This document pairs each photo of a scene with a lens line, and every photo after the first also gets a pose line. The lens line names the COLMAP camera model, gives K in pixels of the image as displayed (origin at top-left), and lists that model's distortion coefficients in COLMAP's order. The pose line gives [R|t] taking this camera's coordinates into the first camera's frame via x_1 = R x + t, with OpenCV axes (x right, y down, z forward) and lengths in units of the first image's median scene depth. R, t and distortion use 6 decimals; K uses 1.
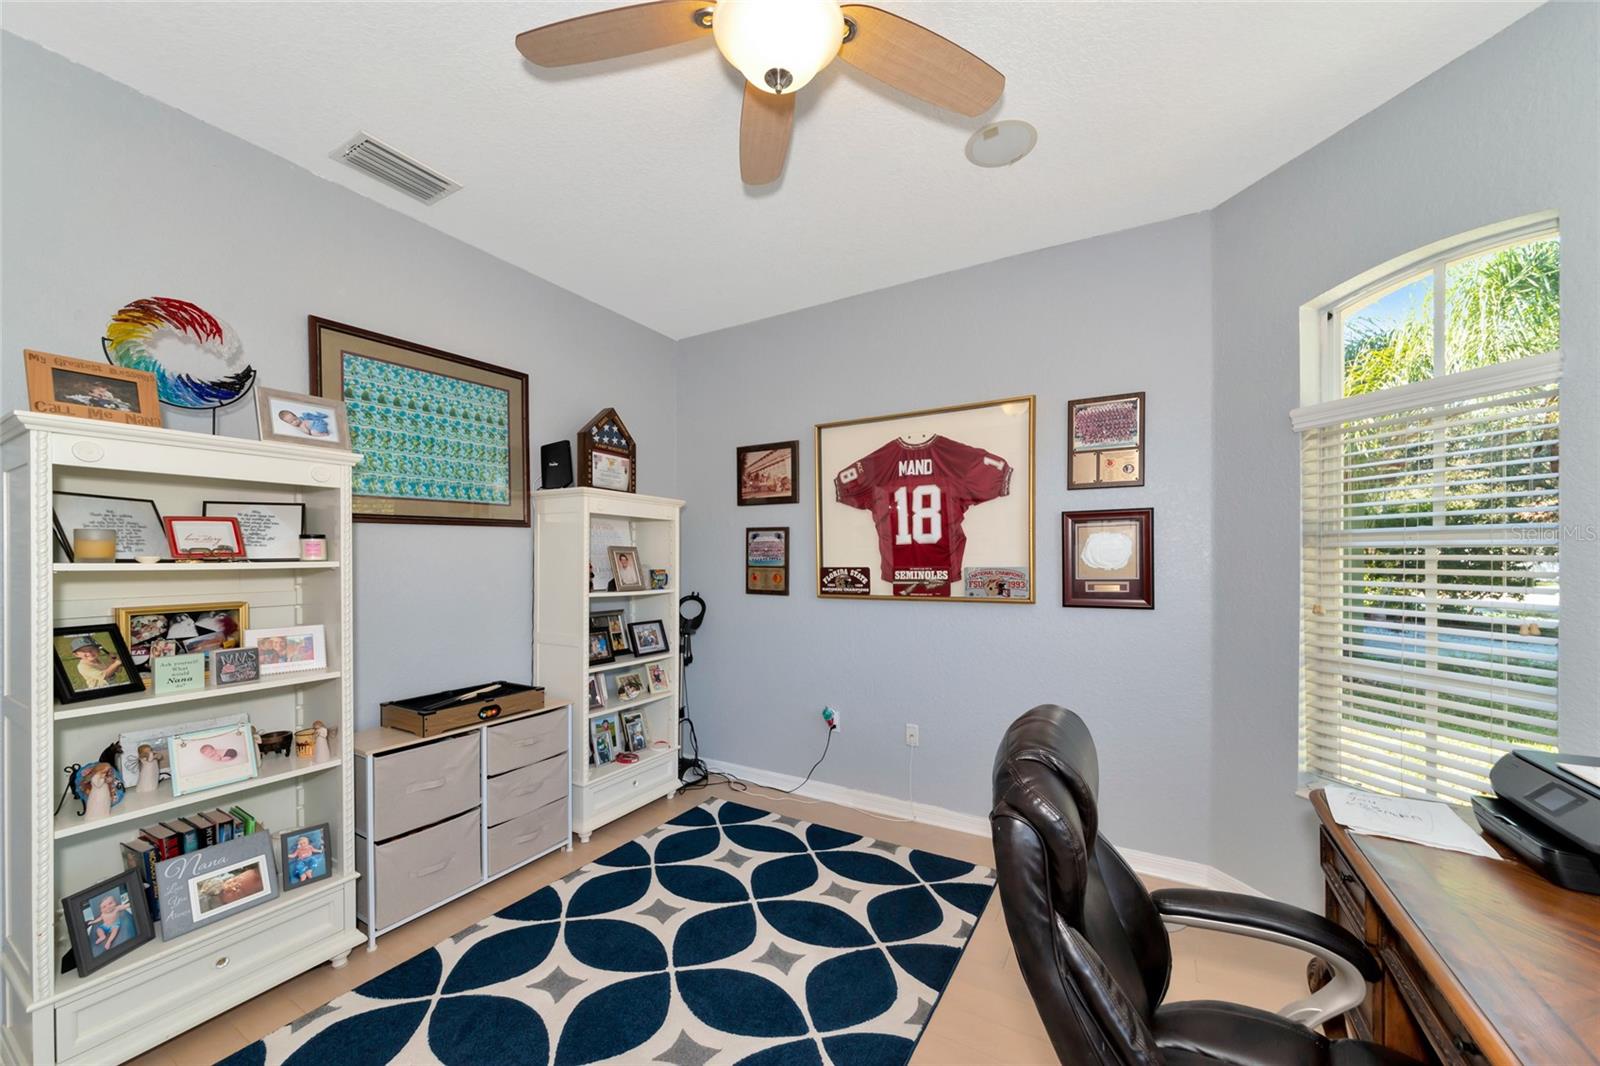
lens RADIAL K [[581.1, 0, 795.7], [0, 581.1, 558.2], [0, 0, 1]] dist [-0.046231, -0.000060]
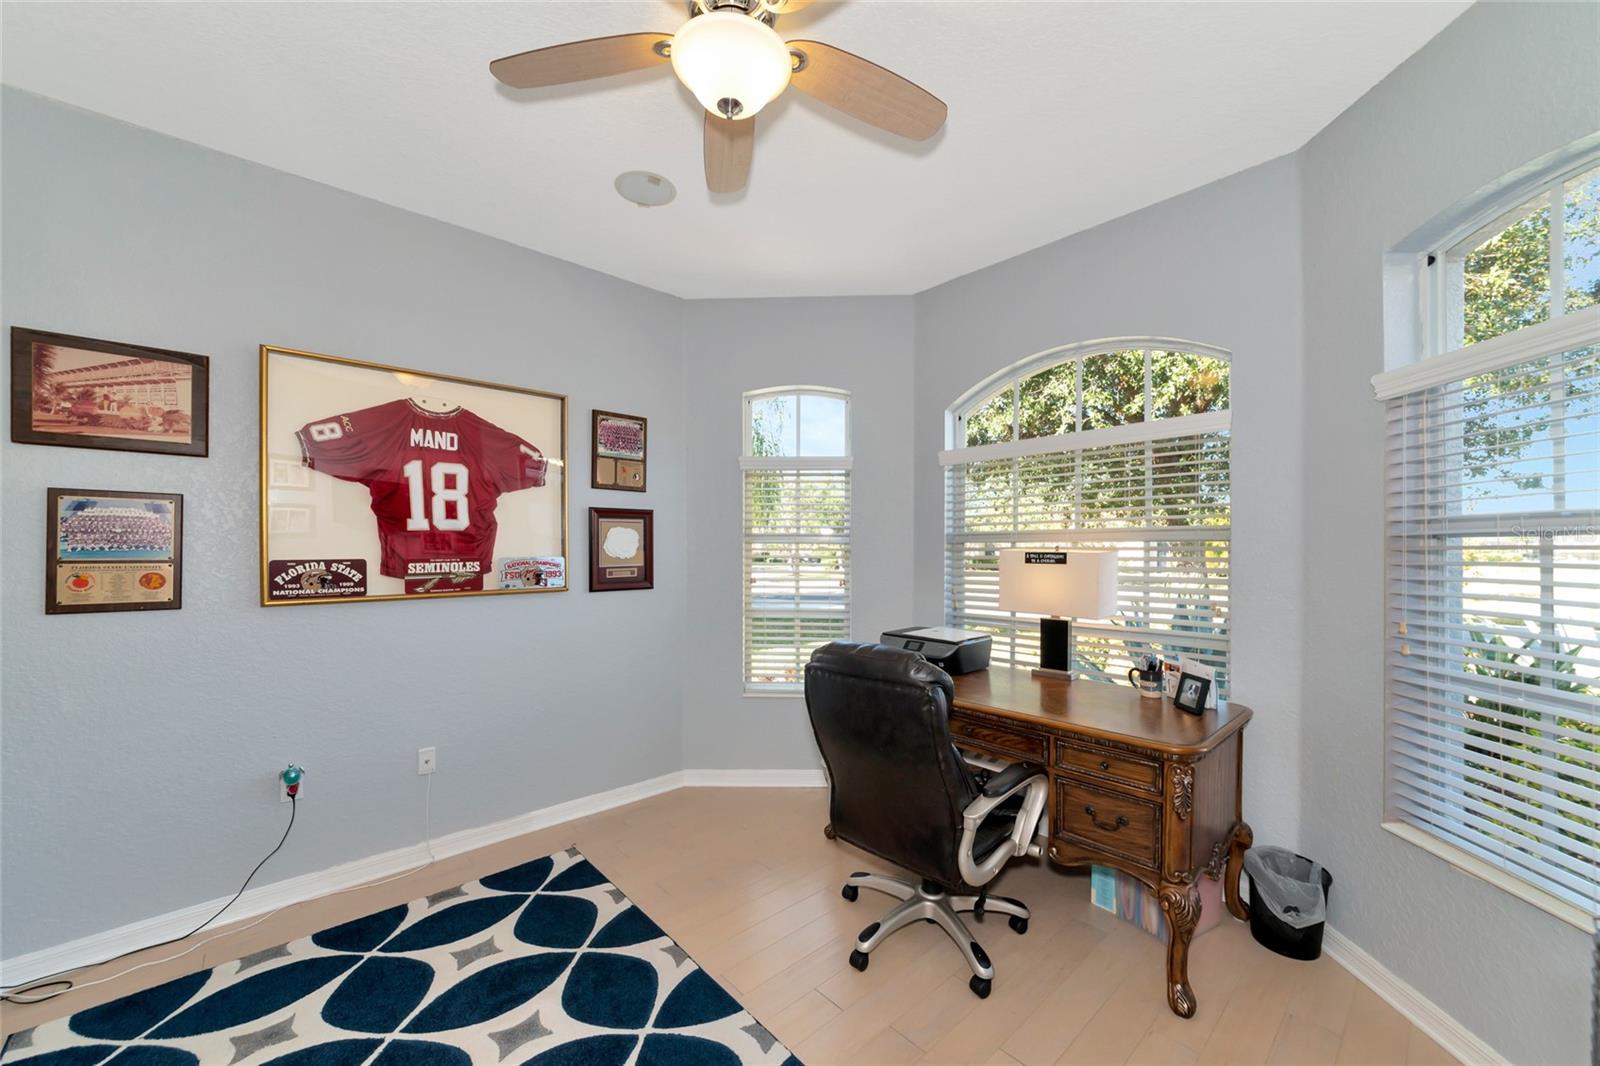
lens RADIAL K [[581.1, 0, 795.7], [0, 581.1, 558.2], [0, 0, 1]] dist [-0.046231, -0.000060]
pose [[0.258362, -0.005421, 0.966033, -0.455471], [0.002716, 0.999984, 0.004885, 0.012626], [-0.966044, 0.001362, 0.258373, 0.280740]]
